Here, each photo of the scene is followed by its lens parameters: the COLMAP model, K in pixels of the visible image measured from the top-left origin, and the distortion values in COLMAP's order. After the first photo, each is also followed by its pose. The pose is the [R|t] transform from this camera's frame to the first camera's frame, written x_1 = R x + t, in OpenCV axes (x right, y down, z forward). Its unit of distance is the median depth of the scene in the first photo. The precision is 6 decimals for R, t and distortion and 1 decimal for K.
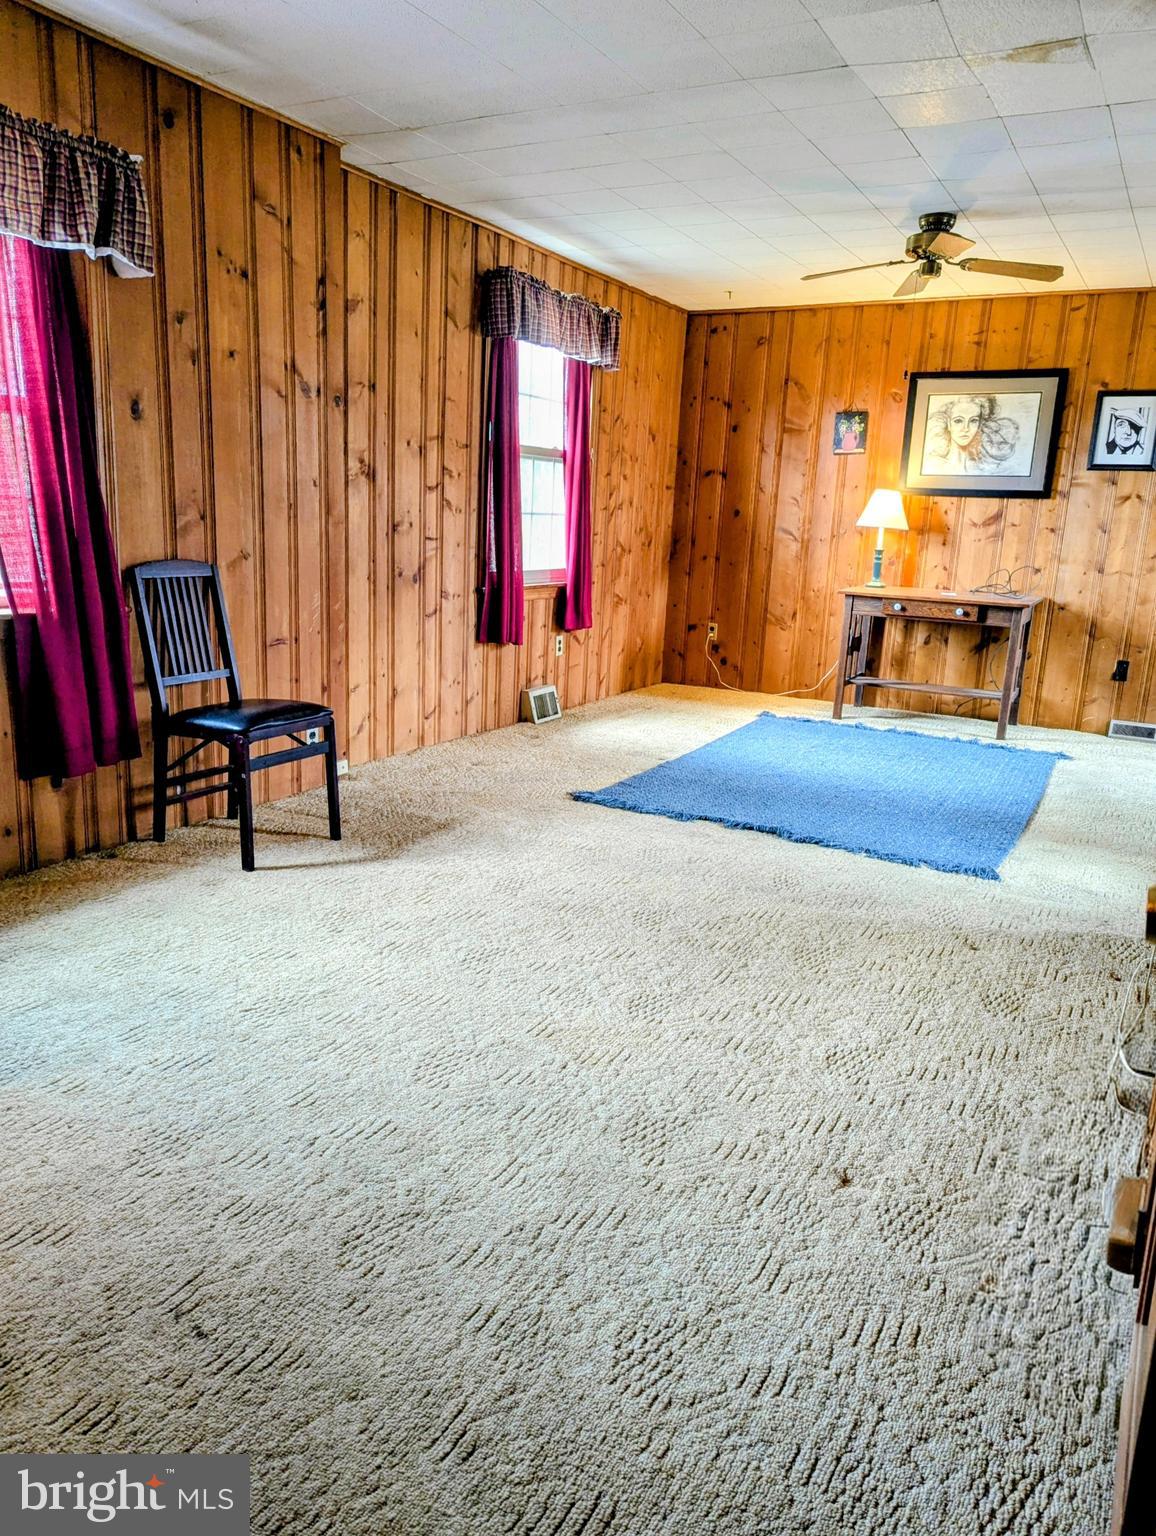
lens RADIAL K [[1082.1, 0, 579.5], [0, 1082.1, 765.8], [0, 0, 1]] dist [0.048934, -0.044476]
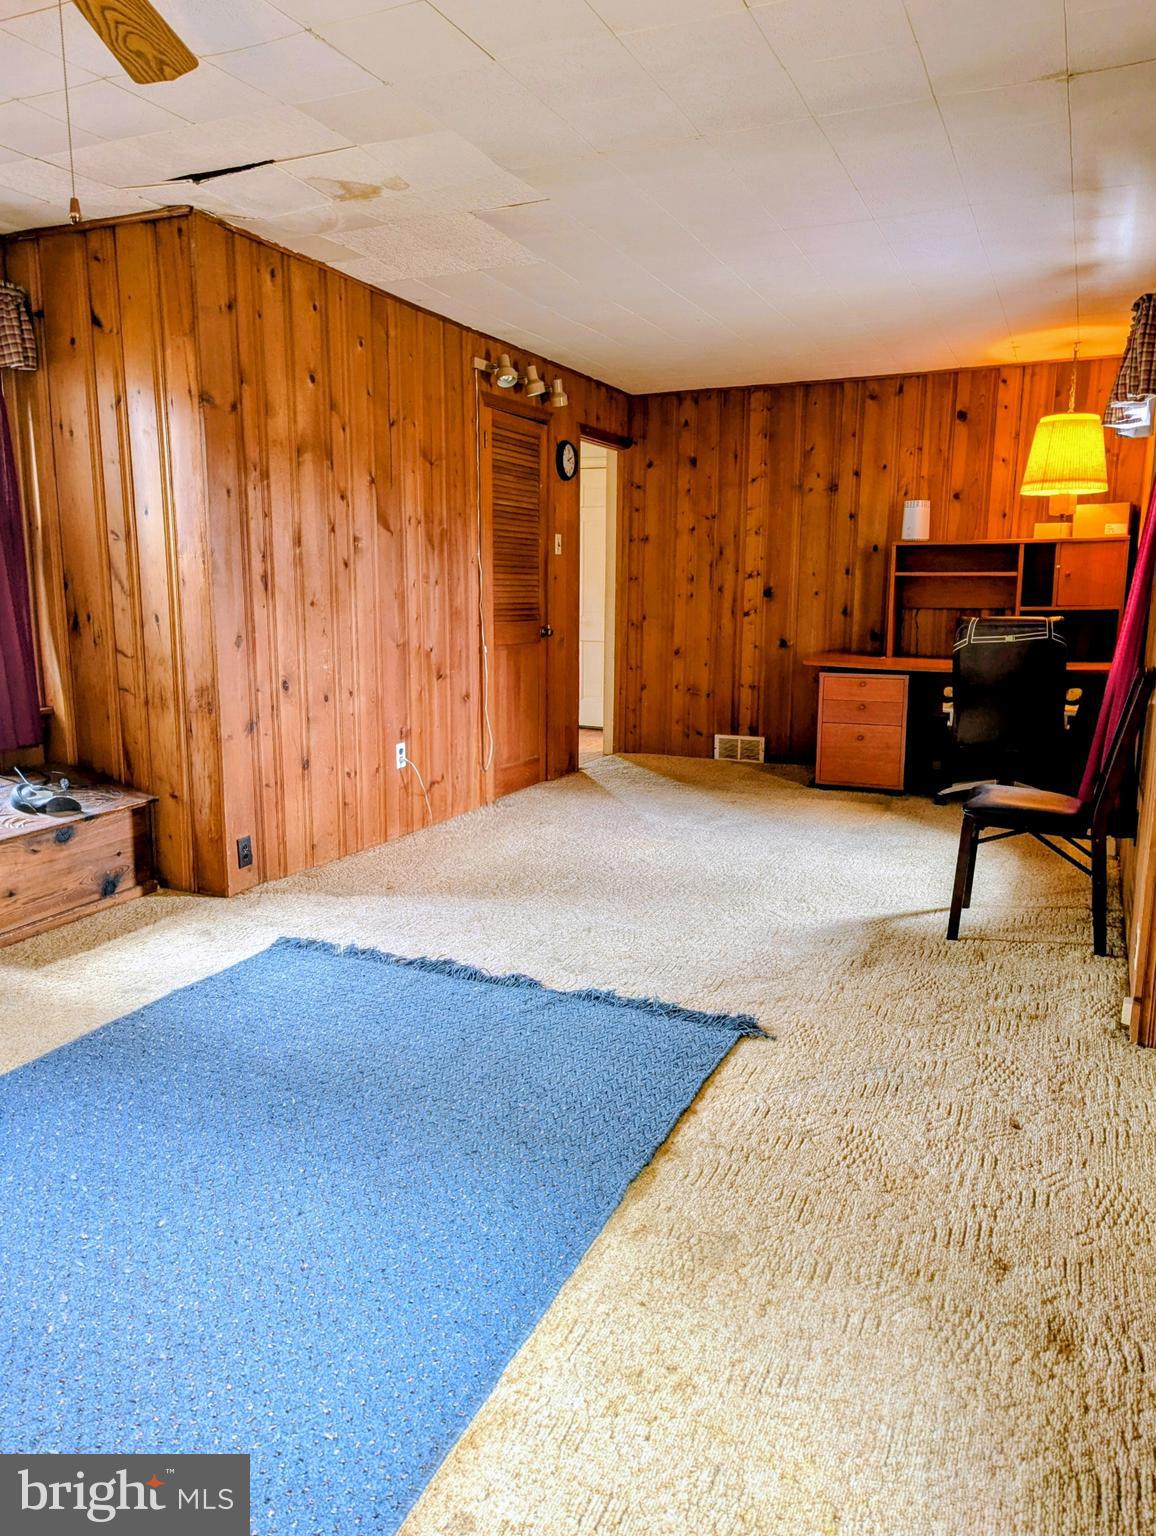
lens RADIAL K [[1082.1, 0, 579.7], [0, 1082.1, 765.7], [0, 0, 1]] dist [0.048934, -0.044476]
pose [[-0.996103, -0.038193, -0.079494, 0.201196], [-0.066946, 0.914226, 0.399635, -0.462774], [0.057412, 0.403400, -0.913221, 1.890873]]
